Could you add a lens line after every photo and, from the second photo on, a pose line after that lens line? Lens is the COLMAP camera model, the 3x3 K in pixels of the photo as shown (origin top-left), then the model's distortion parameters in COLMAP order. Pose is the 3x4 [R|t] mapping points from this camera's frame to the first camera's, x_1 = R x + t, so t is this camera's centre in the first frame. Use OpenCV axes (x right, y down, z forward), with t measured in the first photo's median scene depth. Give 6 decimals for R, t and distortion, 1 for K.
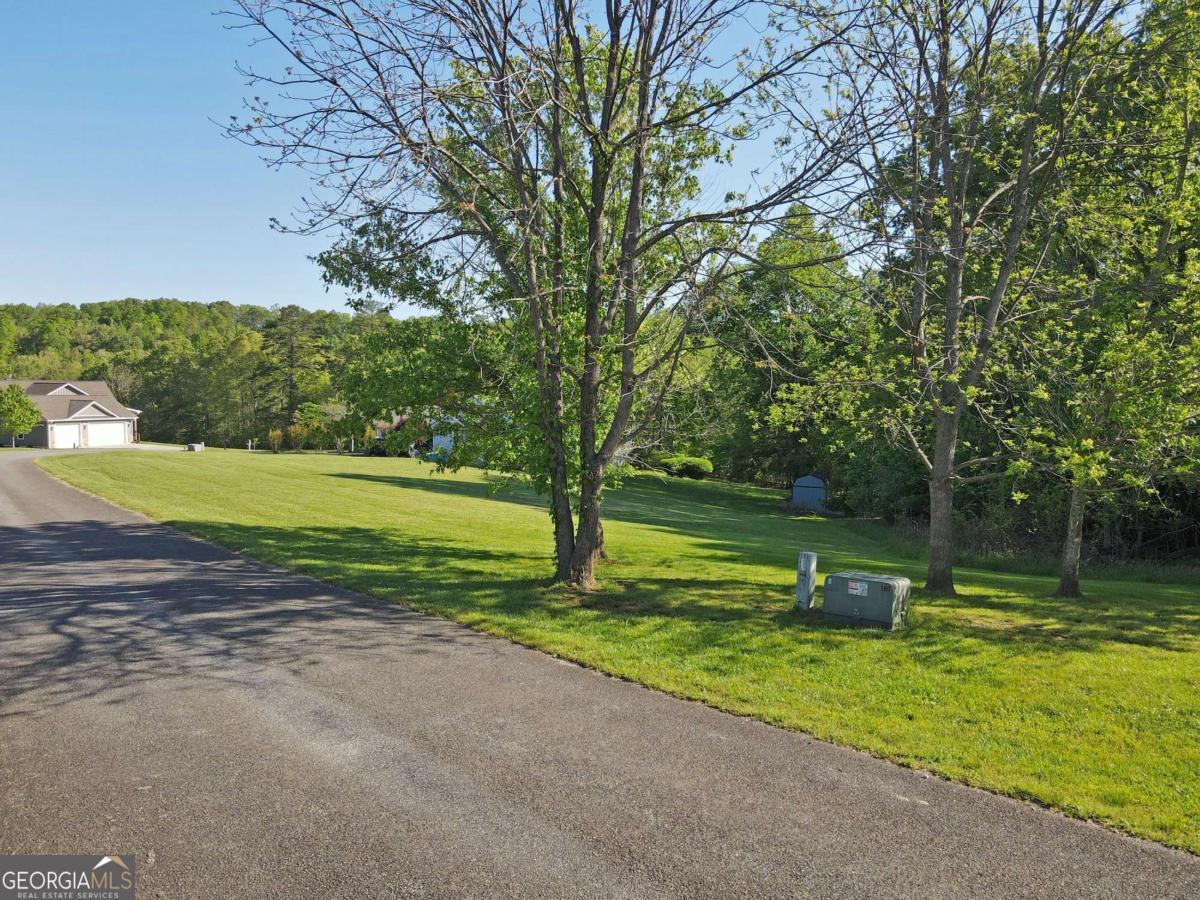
lens RADIAL K [[883.0, 0, 600.9], [0, 883.0, 447.9], [0, 0, 1]] dist [0.010839, 0.013793]
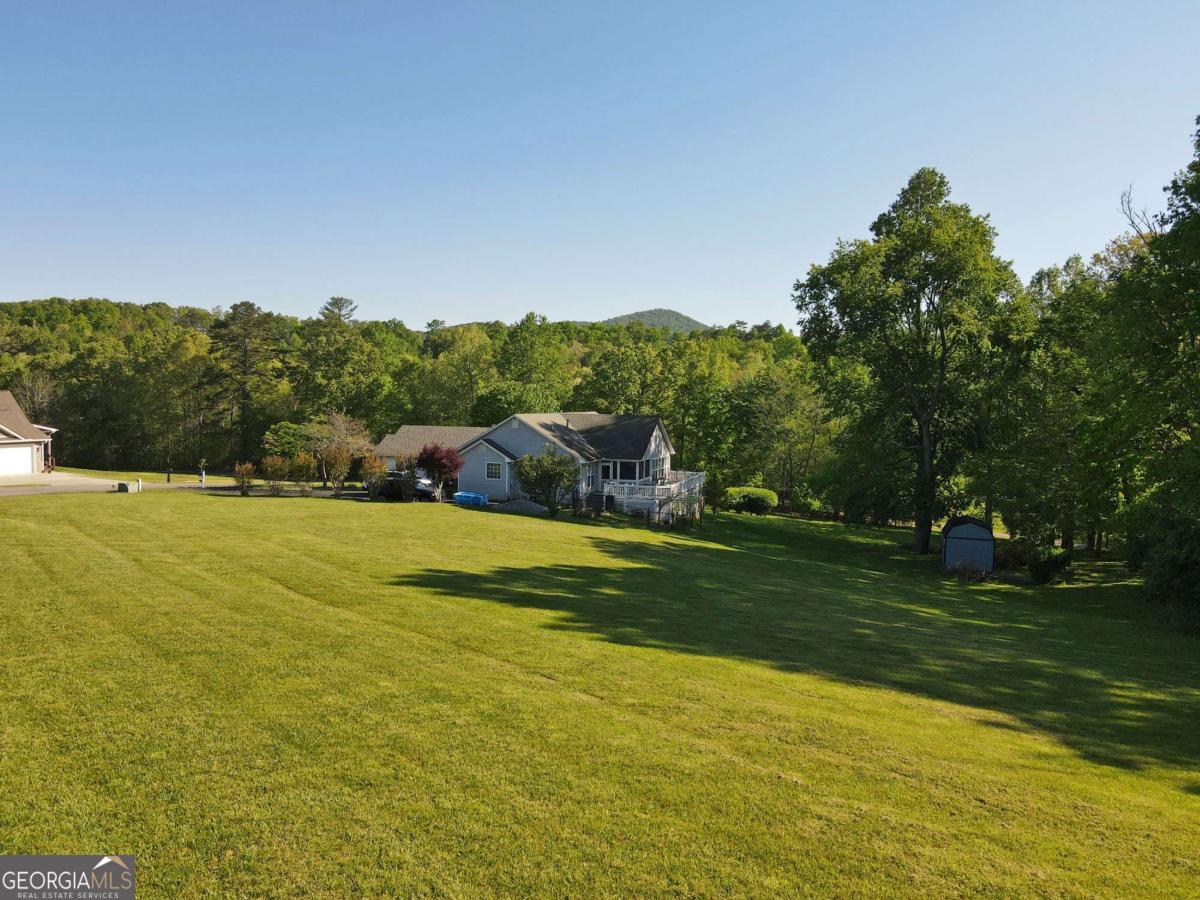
lens RADIAL K [[883.0, 0, 598.9], [0, 883.0, 450.7], [0, 0, 1]] dist [0.010839, 0.013793]
pose [[0.998288, 0.001348, 0.058475, -0.053965], [-0.000962, 0.999978, -0.006632, -0.011008], [-0.058483, 0.006564, 0.998267, 0.117250]]
